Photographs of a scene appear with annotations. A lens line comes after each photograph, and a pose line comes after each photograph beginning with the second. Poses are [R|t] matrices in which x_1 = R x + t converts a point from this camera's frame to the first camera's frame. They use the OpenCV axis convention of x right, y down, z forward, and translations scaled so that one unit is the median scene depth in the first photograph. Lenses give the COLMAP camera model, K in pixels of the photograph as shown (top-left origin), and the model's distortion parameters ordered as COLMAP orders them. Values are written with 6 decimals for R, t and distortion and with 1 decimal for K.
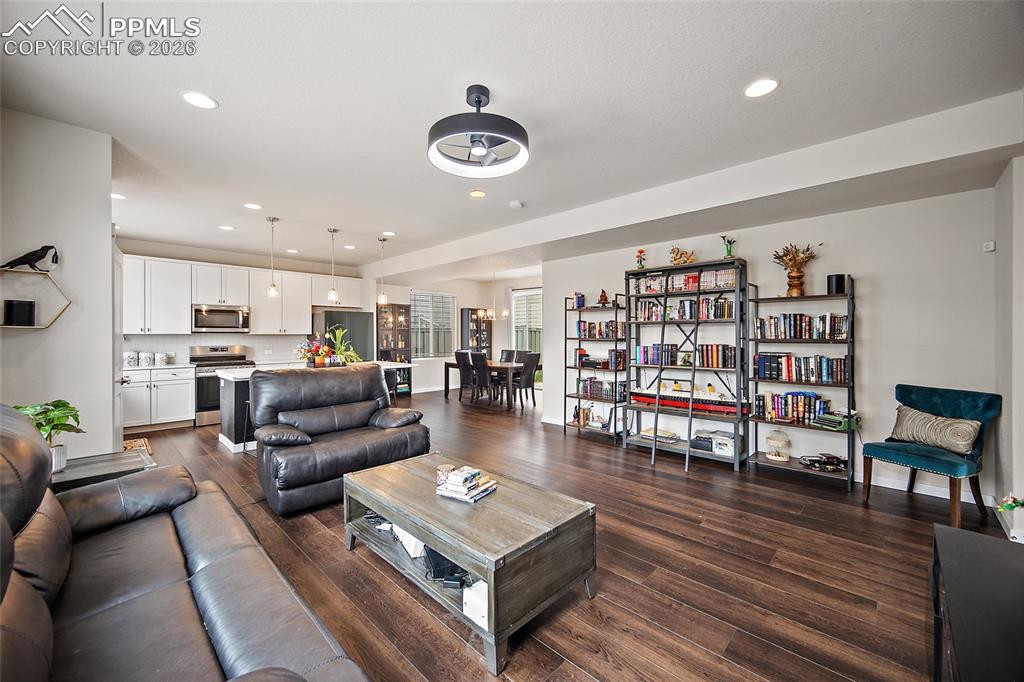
lens RADIAL K [[406.0, 0, 512.3], [0, 406.0, 337.0], [0, 0, 1]] dist [0.001229, -0.000059]
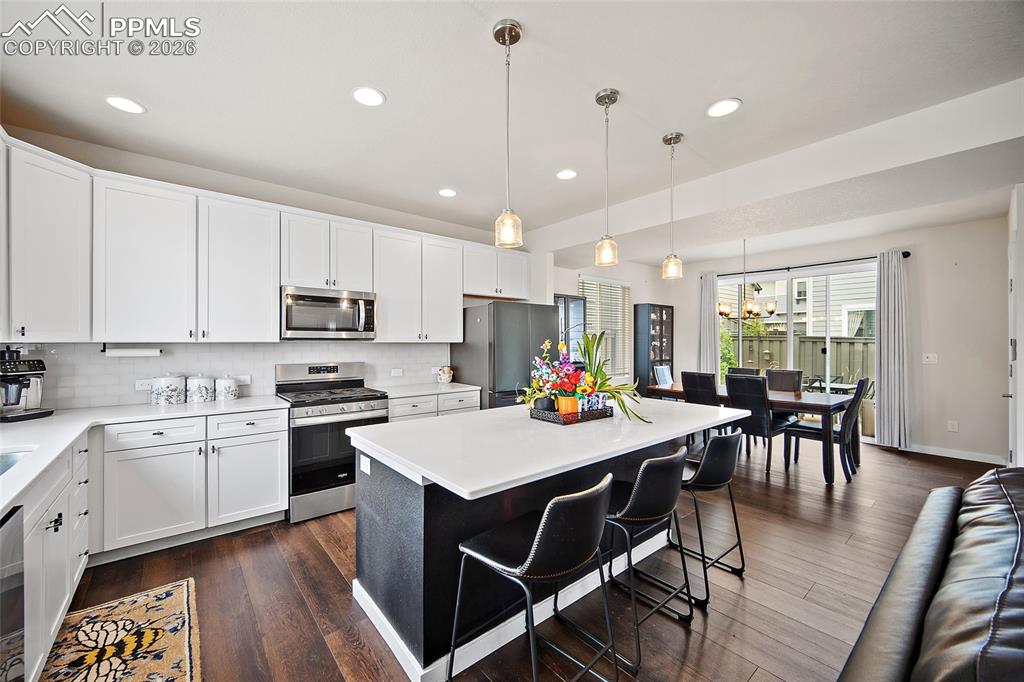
lens RADIAL K [[406.0, 0, 512.1], [0, 406.0, 343.8], [0, 0, 1]] dist [0.001229, -0.000059]
pose [[0.994726, 0.003025, -0.102527, -0.403055], [-0.002934, 0.999995, 0.001038, -0.005979], [0.102529, -0.000732, 0.994730, 0.468531]]
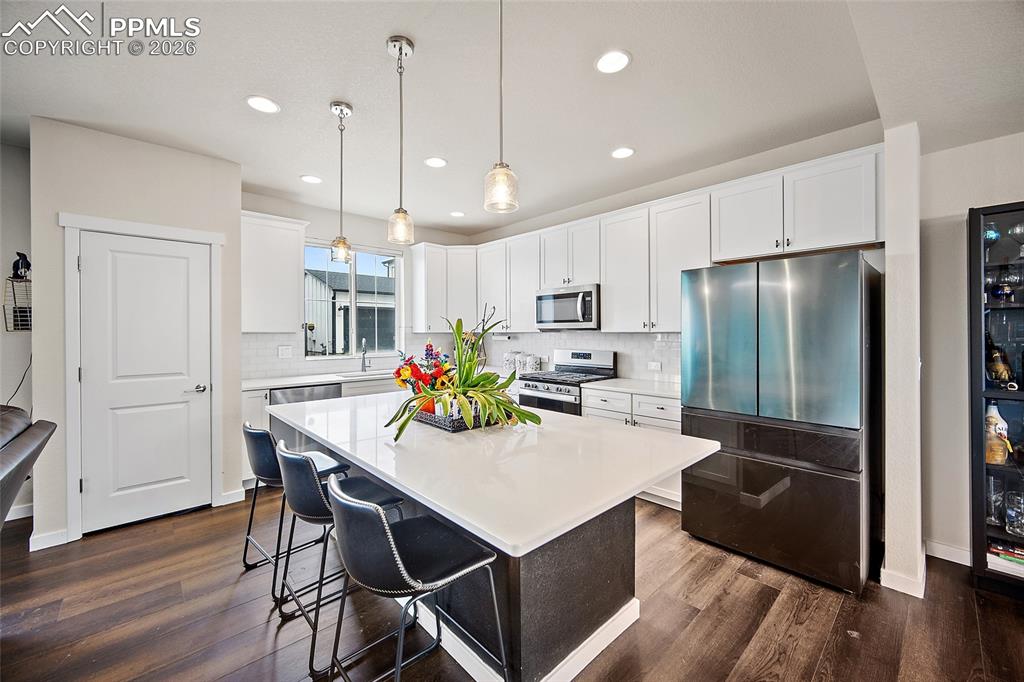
lens RADIAL K [[406.0, 0, 506.6], [0, 406.0, 331.7], [0, 0, 1]] dist [0.001229, -0.000059]
pose [[-0.055306, 0.004311, -0.998460, -0.076849], [0.002359, 0.999988, 0.004187, -0.010150], [0.998467, -0.002124, -0.055315, 0.907430]]
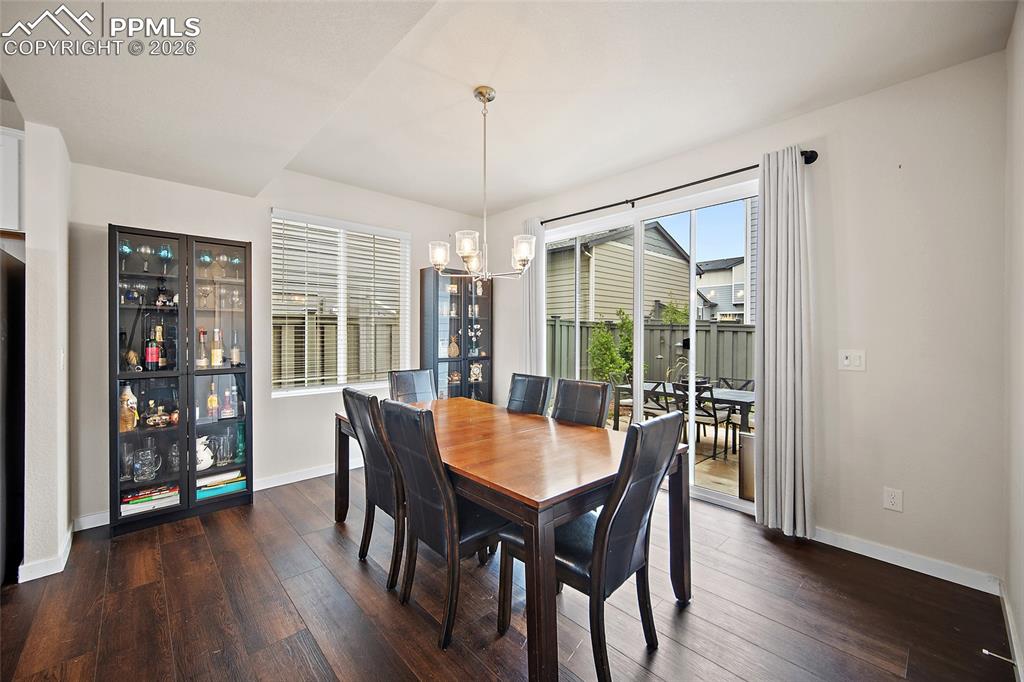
lens RADIAL K [[406.0, 0, 505.9], [0, 406.0, 335.8], [0, 0, 1]] dist [0.001229, -0.000059]
pose [[0.997990, 0.006023, -0.063091, -0.012920], [-0.005979, 0.999982, 0.000894, -0.000992], [0.063095, -0.000515, 0.998007, 0.893295]]
